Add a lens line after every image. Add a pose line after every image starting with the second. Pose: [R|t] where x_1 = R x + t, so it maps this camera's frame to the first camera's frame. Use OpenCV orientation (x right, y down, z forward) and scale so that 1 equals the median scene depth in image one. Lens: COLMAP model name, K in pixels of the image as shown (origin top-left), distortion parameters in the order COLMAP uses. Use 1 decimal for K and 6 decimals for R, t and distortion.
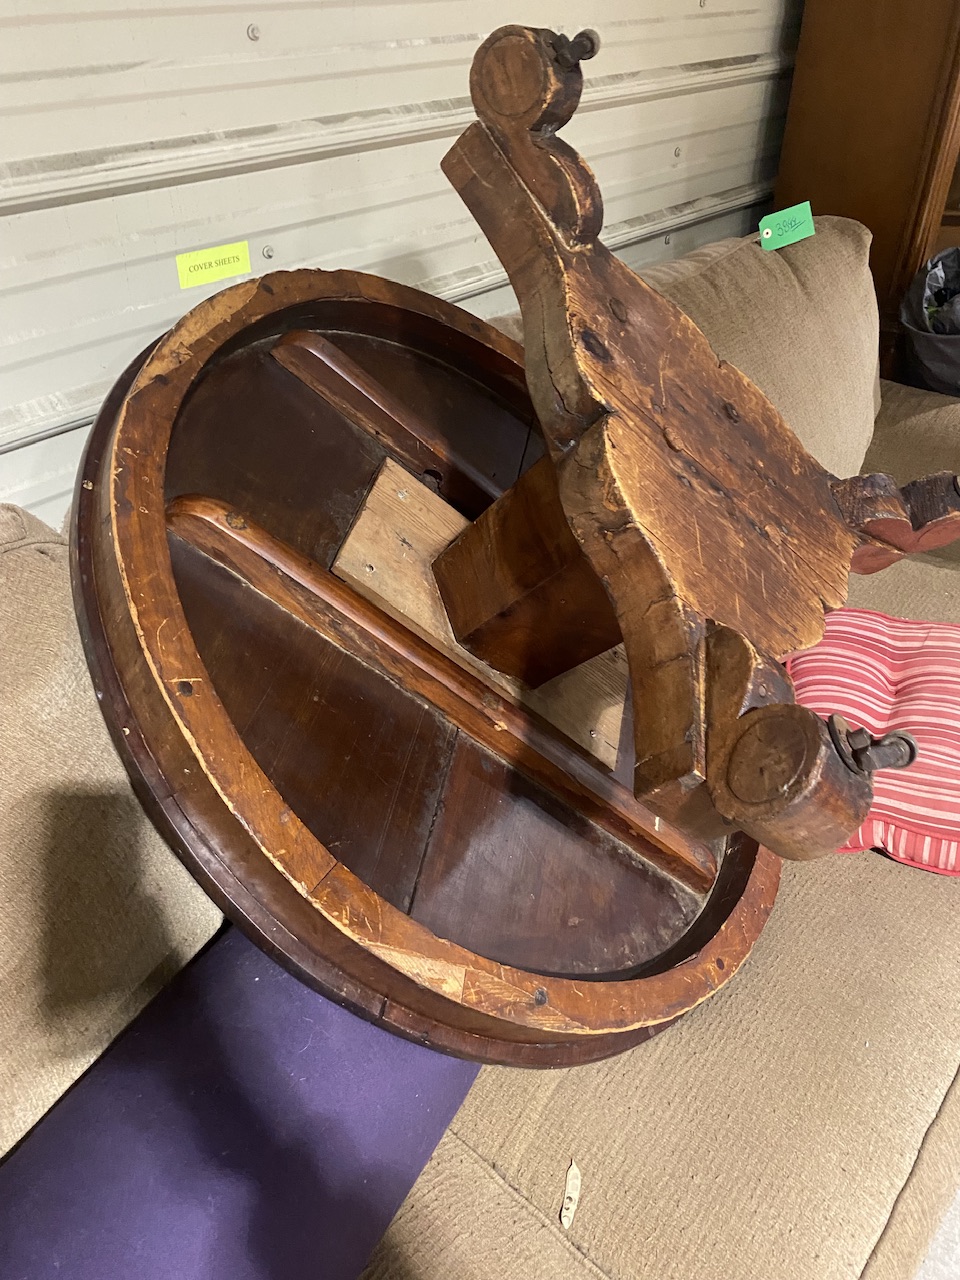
lens RADIAL K [[990.6, 0, 480.0], [0, 990.6, 640.0], [0, 0, 1]] dist [0.000063, 0.000420]
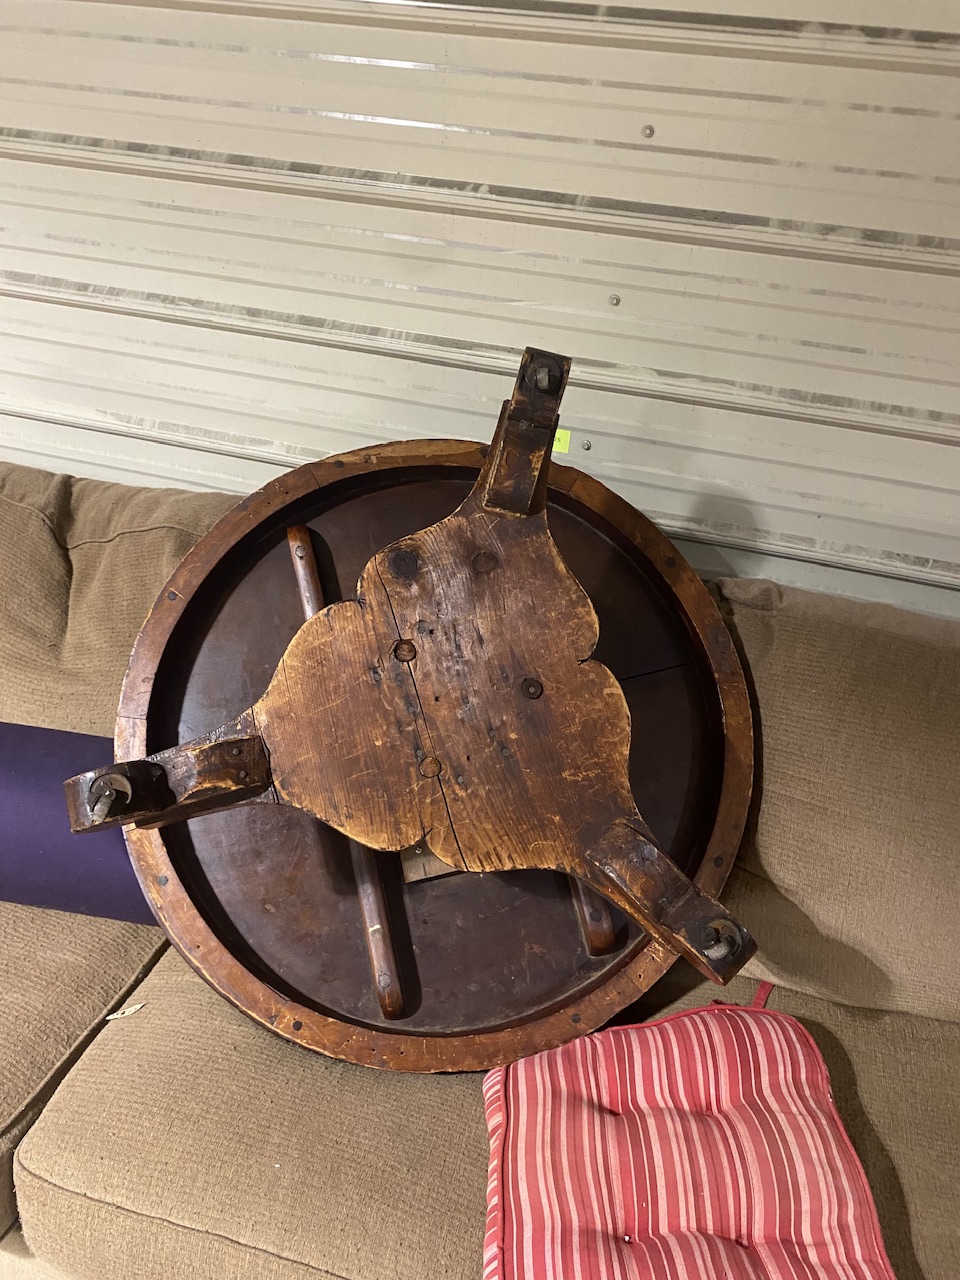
lens RADIAL K [[950.7, 0, 511.7], [0, 950.7, 643.8], [0, 0, 1]] dist [-0.008656, 0.000814]
pose [[0.408193, 0.520498, -0.749974, 0.840250], [-0.576453, 0.783989, 0.230355, -0.409768], [0.707870, 0.338295, 0.620062, 0.216467]]
